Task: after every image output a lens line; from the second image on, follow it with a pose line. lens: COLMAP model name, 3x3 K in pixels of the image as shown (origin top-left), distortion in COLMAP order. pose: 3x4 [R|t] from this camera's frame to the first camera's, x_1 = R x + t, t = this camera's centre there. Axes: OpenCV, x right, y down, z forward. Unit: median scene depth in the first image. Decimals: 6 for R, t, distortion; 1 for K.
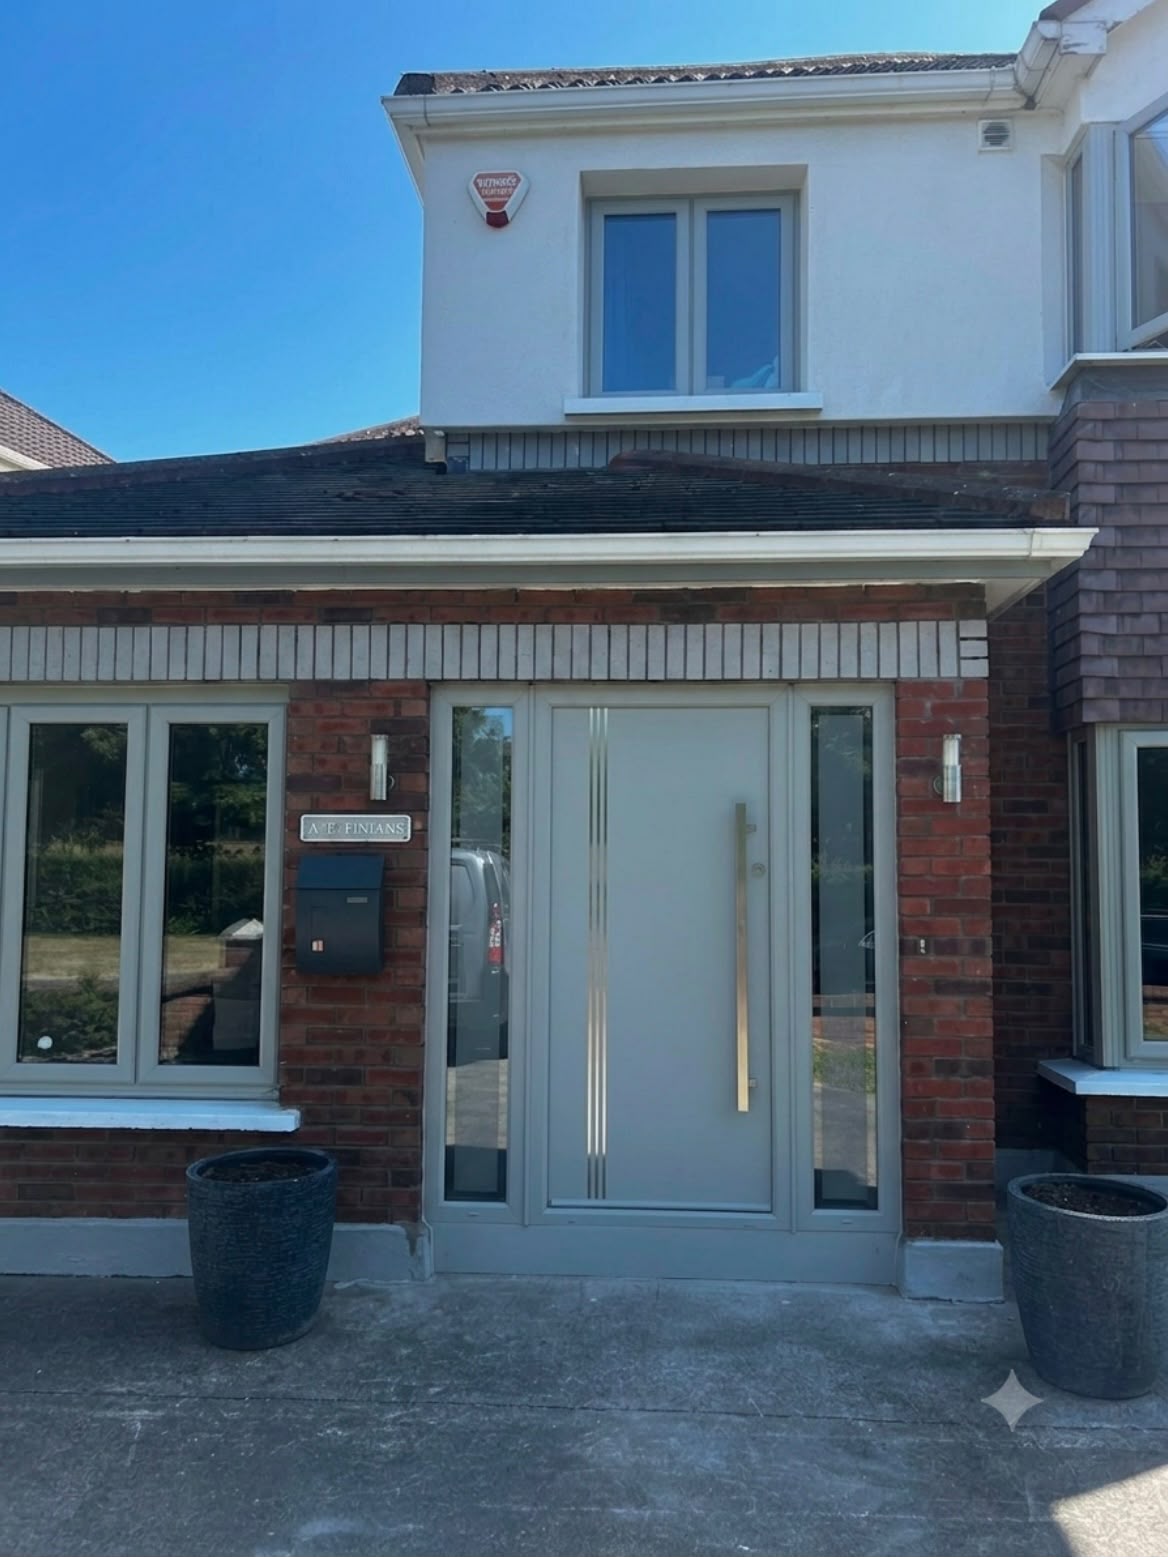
lens RADIAL K [[1033.5, 0, 584.0], [0, 1033.5, 778.5], [0, 0, 1]] dist [-0.002919, -0.005086]
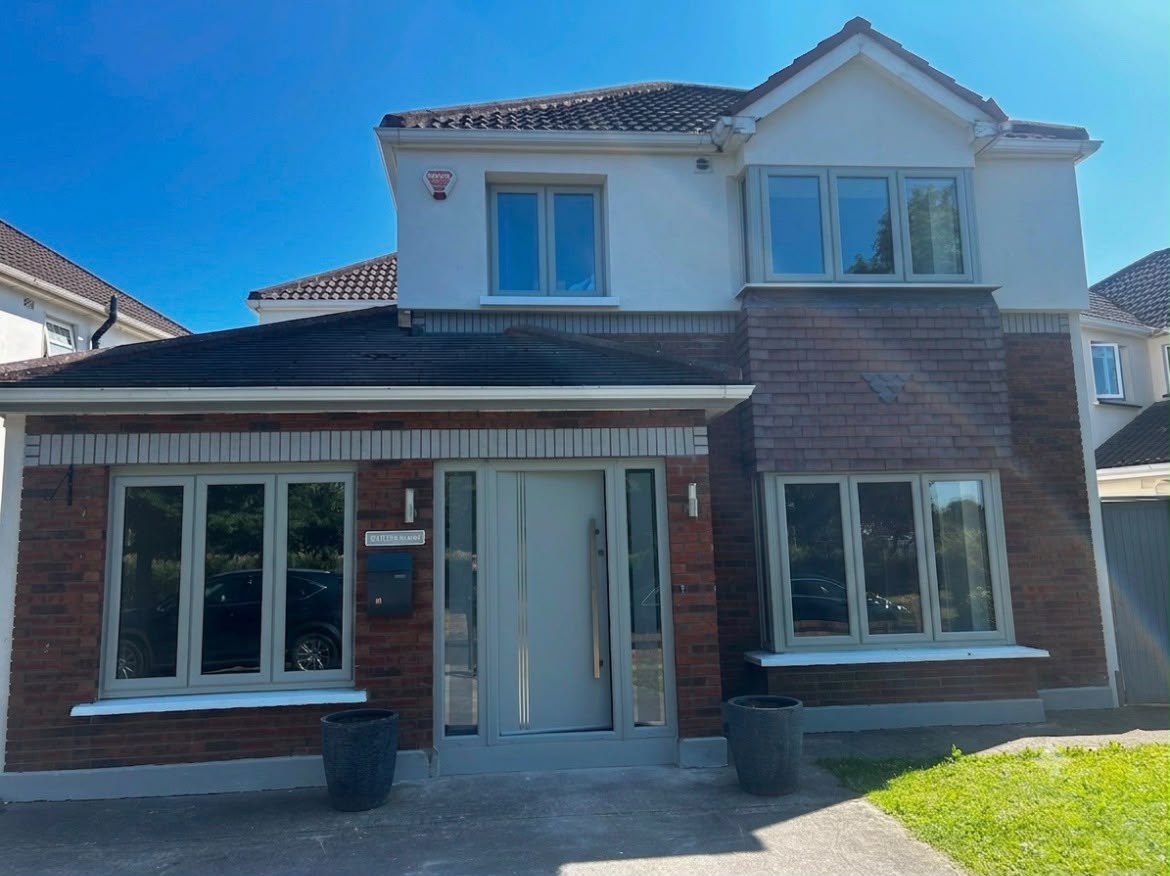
lens RADIAL K [[776.6, 0, 585.0], [0, 776.6, 438.0], [0, 0, 1]] dist [-0.002919, -0.005086]
pose [[0.978285, -0.006296, 0.207170, -0.171046], [0.023827, 0.996328, -0.082234, -0.008847], [-0.205892, 0.085385, 0.974843, -0.464517]]
